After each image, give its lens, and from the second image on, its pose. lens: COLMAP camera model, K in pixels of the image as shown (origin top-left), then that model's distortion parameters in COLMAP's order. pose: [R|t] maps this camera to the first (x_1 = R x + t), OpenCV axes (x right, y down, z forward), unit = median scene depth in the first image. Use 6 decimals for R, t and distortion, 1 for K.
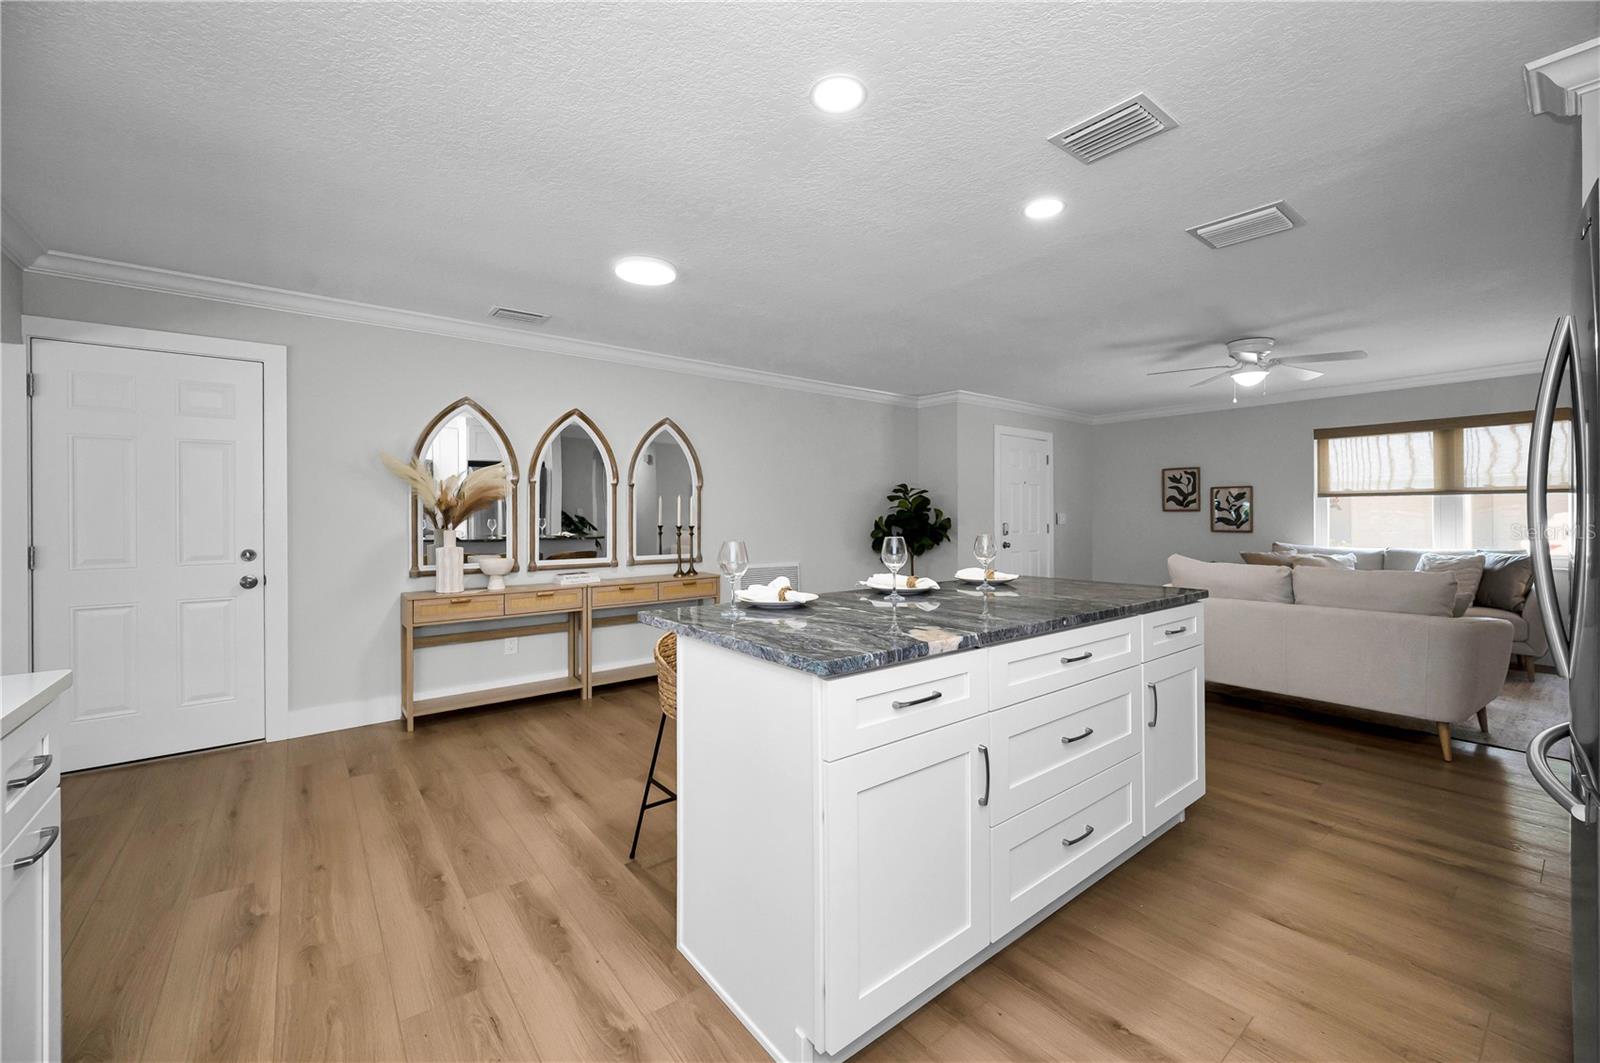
lens RADIAL K [[643.6, 0, 807.1], [0, 643.6, 511.4], [0, 0, 1]] dist [-0.000771, 0.000316]
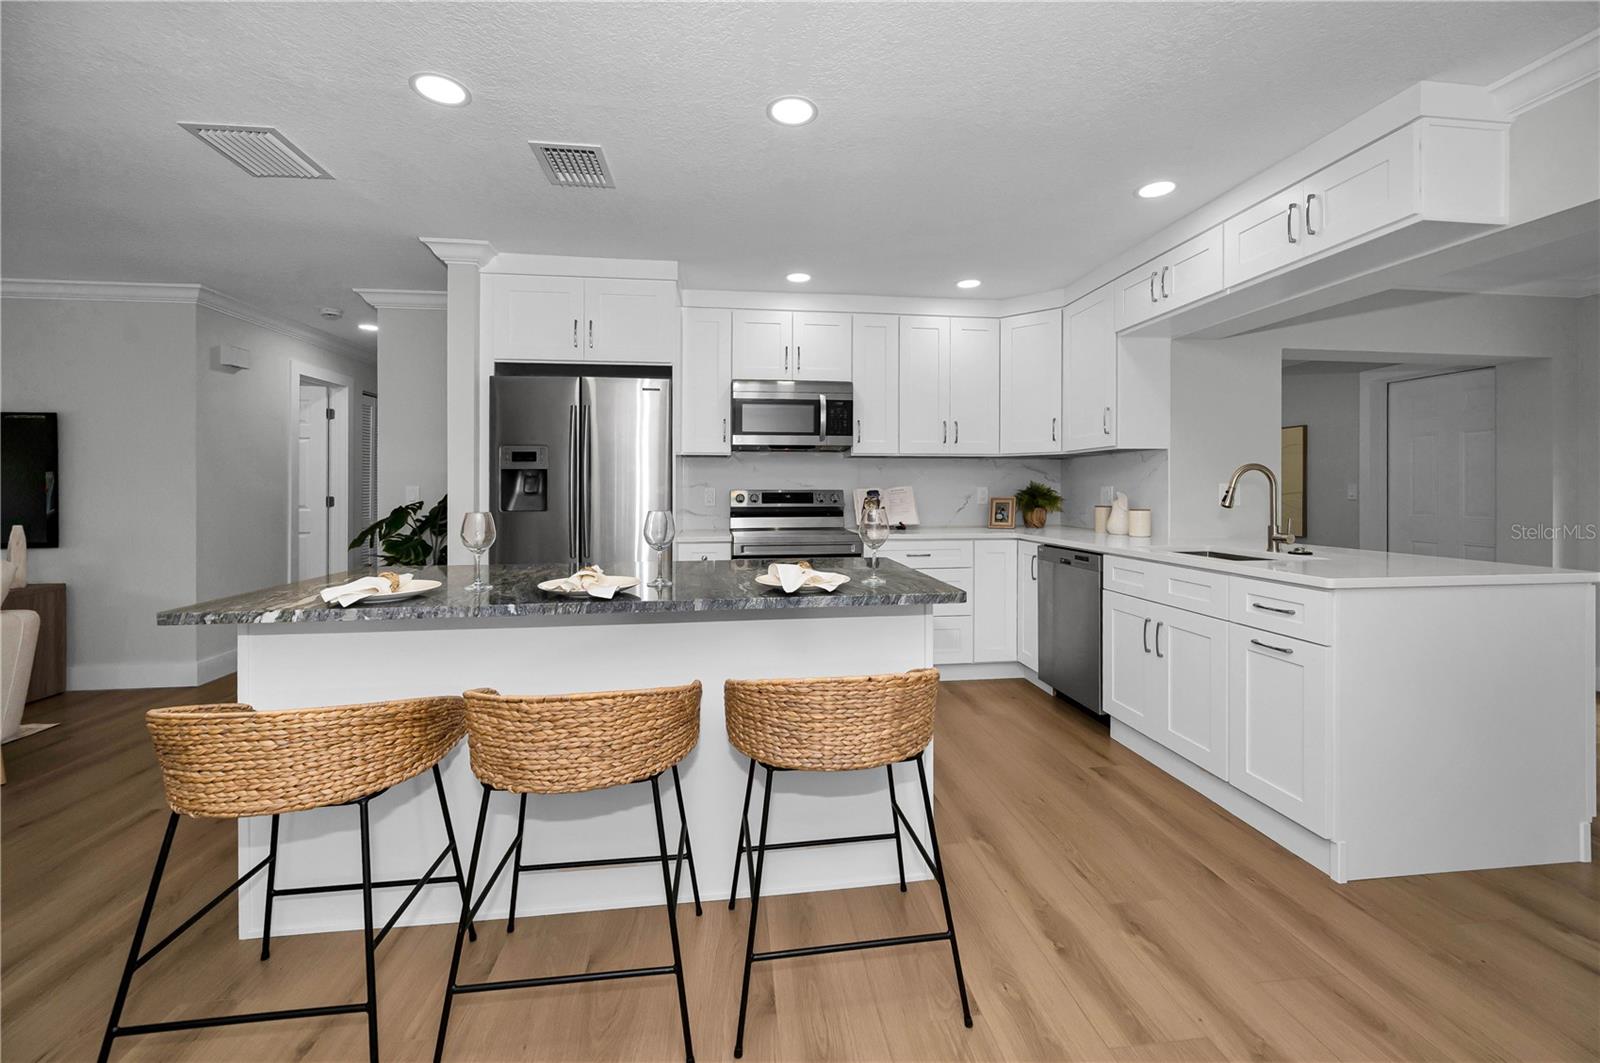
lens RADIAL K [[643.6, 0, 806.9], [0, 643.6, 493.2], [0, 0, 1]] dist [-0.000771, 0.000316]
pose [[-0.855164, 0.002190, 0.518352, -0.168062], [0.002424, 0.999997, -0.000226, 0.006271], [-0.518351, 0.001063, -0.855167, 0.587421]]
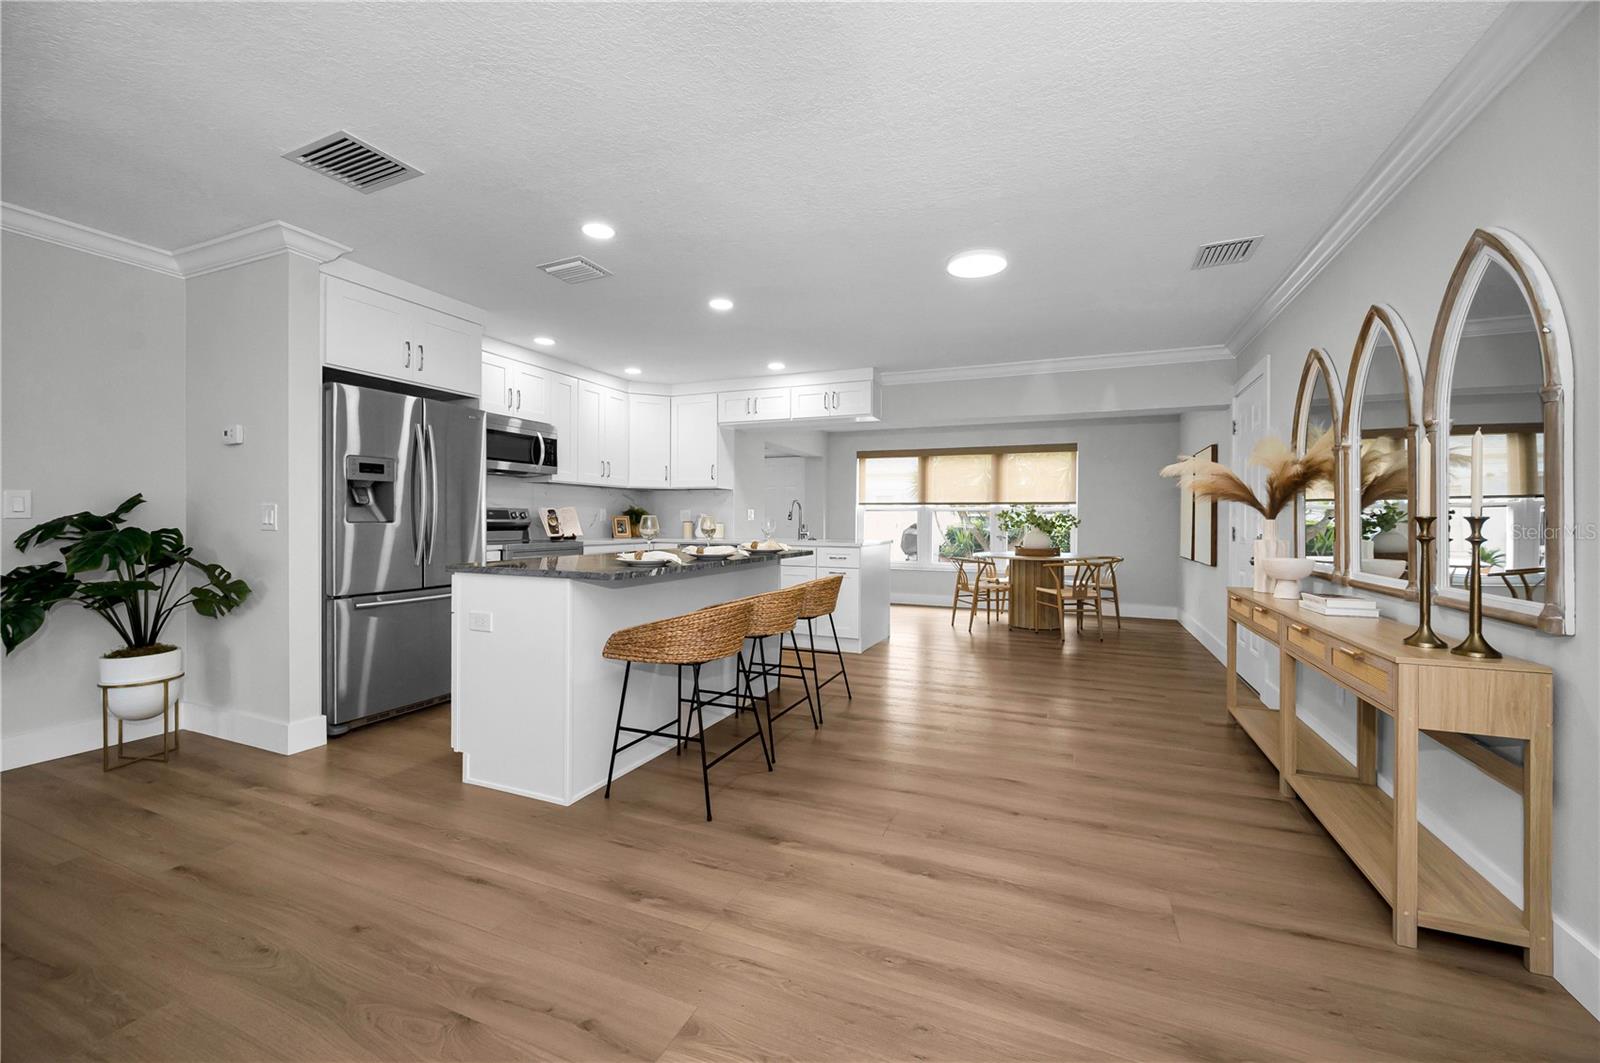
lens RADIAL K [[643.6, 0, 805.0], [0, 643.6, 515.4], [0, 0, 1]] dist [-0.000771, 0.000316]
pose [[-0.879316, -0.006038, -0.476201, 0.244028], [-0.001149, 0.999944, -0.010557, 0.019842], [0.476238, -0.008735, -0.879273, 0.896178]]
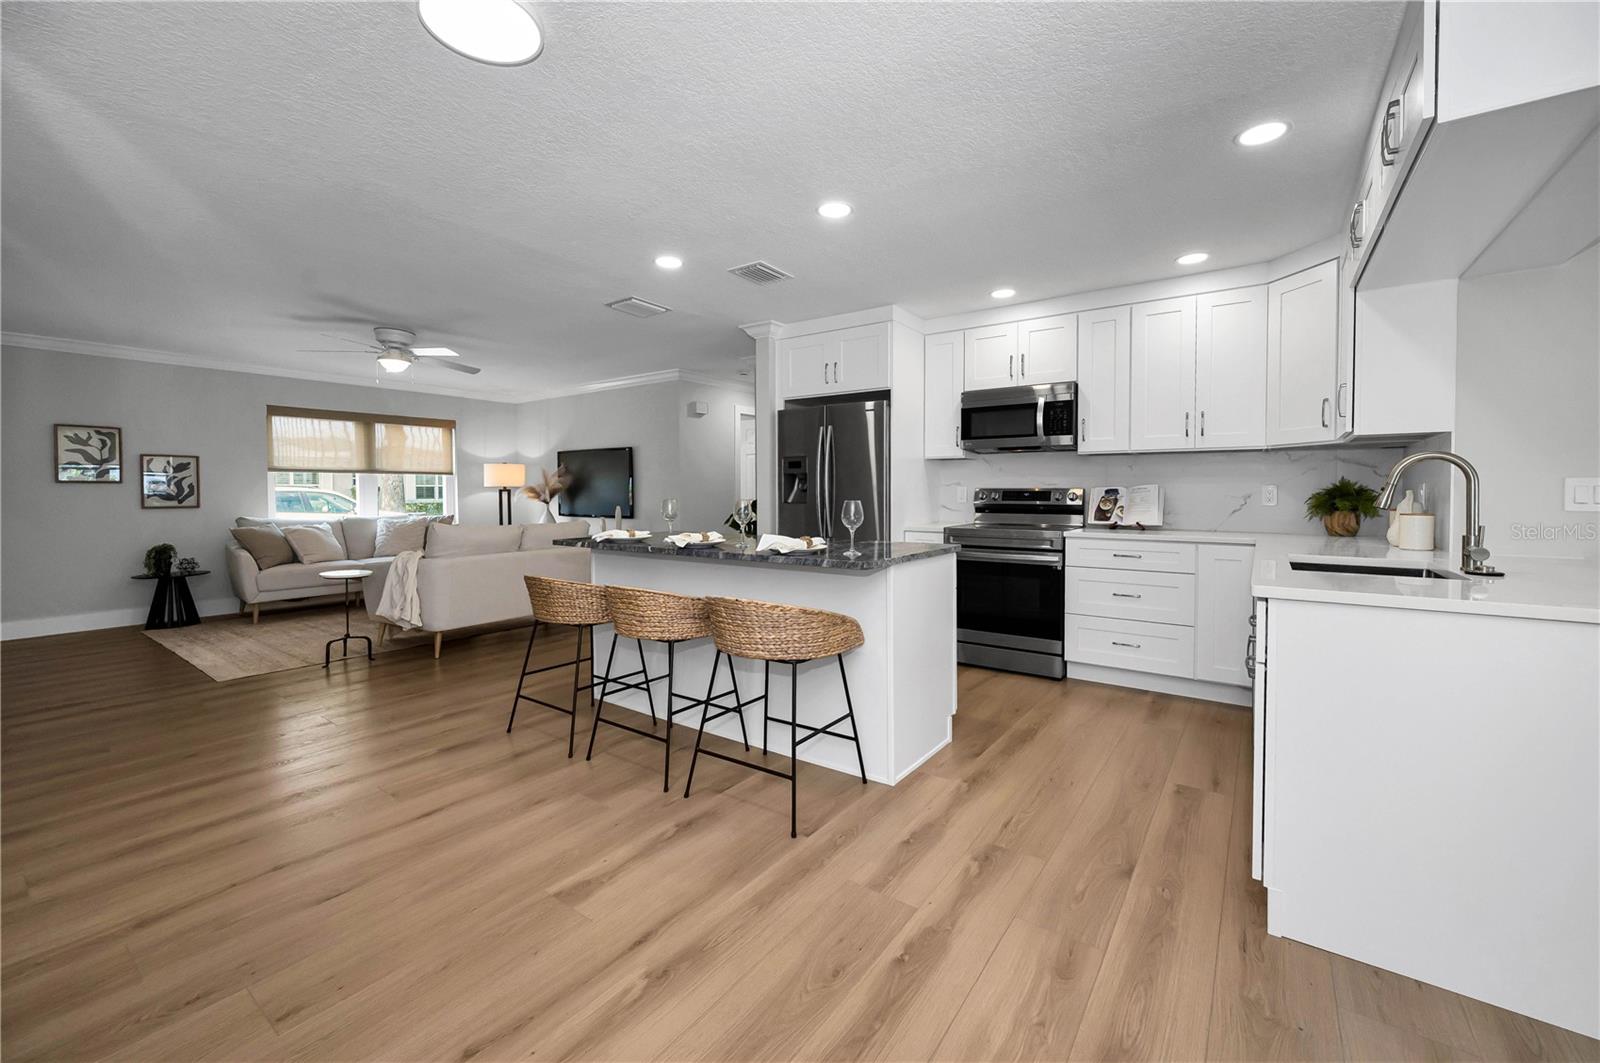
lens RADIAL K [[643.6, 0, 802.0], [0, 643.6, 507.1], [0, 0, 1]] dist [-0.000771, 0.000316]
pose [[-0.269484, -0.022550, 0.962741, -0.431952], [-0.004637, 0.999745, 0.022119, 0.008847], [-0.962994, 0.001497, -0.269520, 0.452578]]
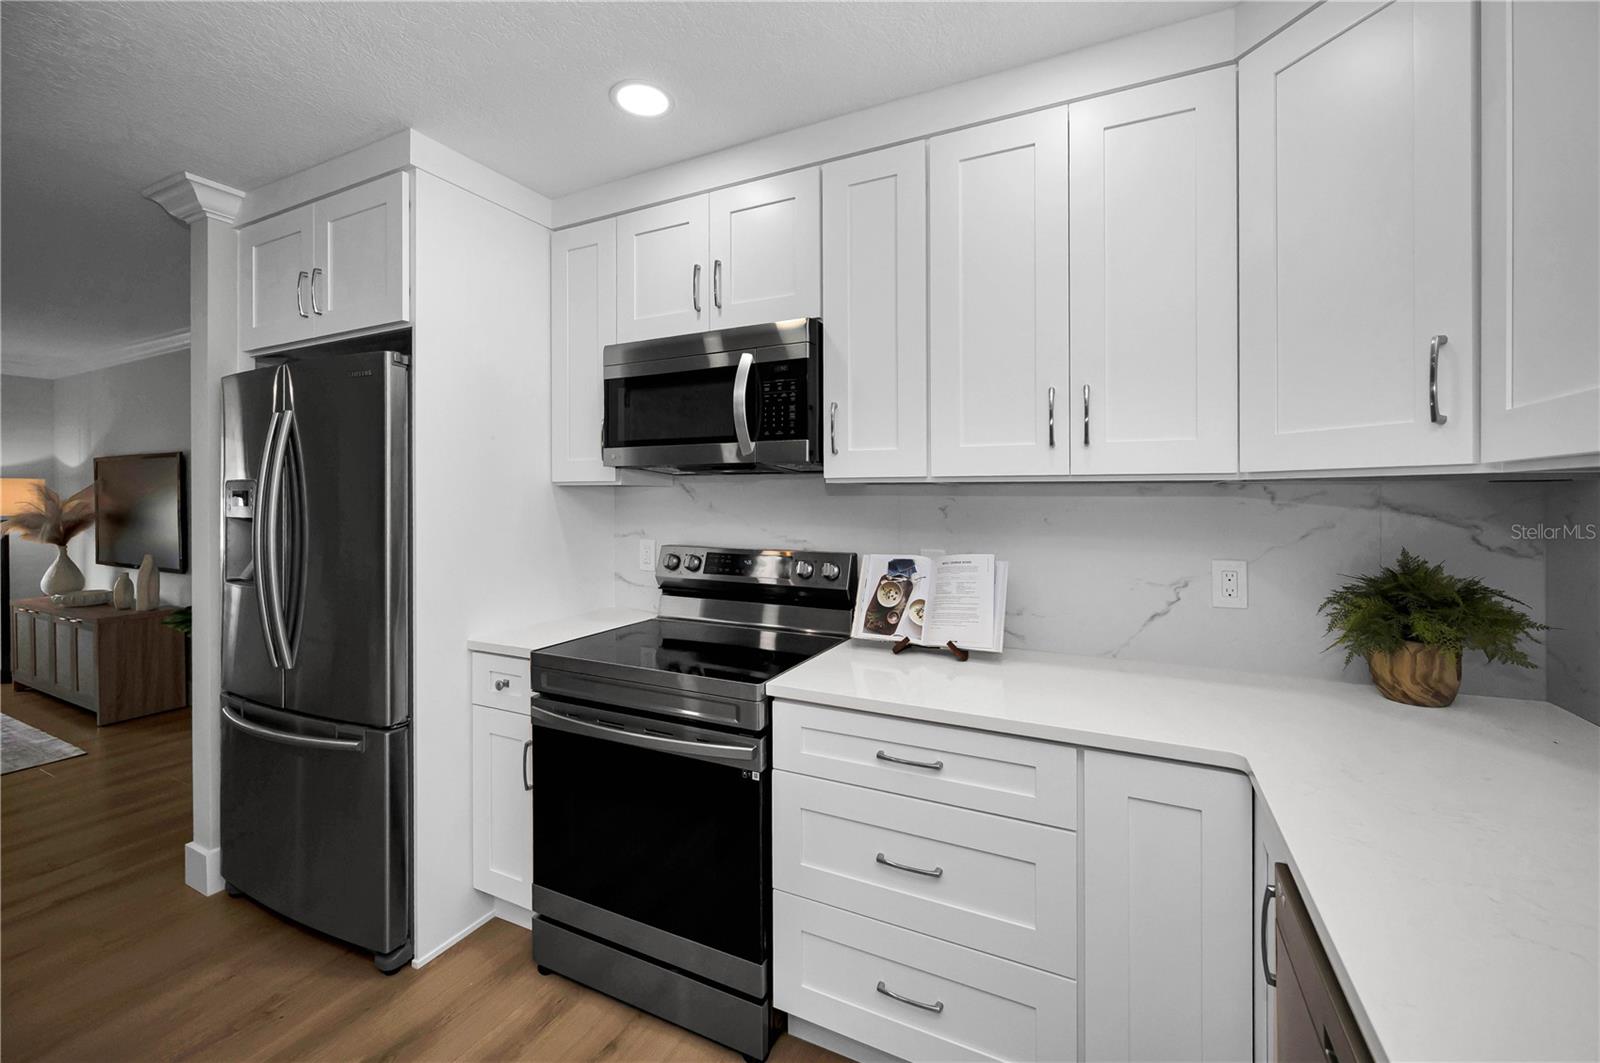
lens RADIAL K [[643.6, 0, 813.1], [0, 643.6, 494.2], [0, 0, 1]] dist [-0.000771, 0.000316]
pose [[-0.428239, 0.006344, 0.903643, -0.127255], [-0.004441, 0.999949, -0.009125, -0.024709], [-0.903655, -0.007921, -0.428189, 0.126926]]
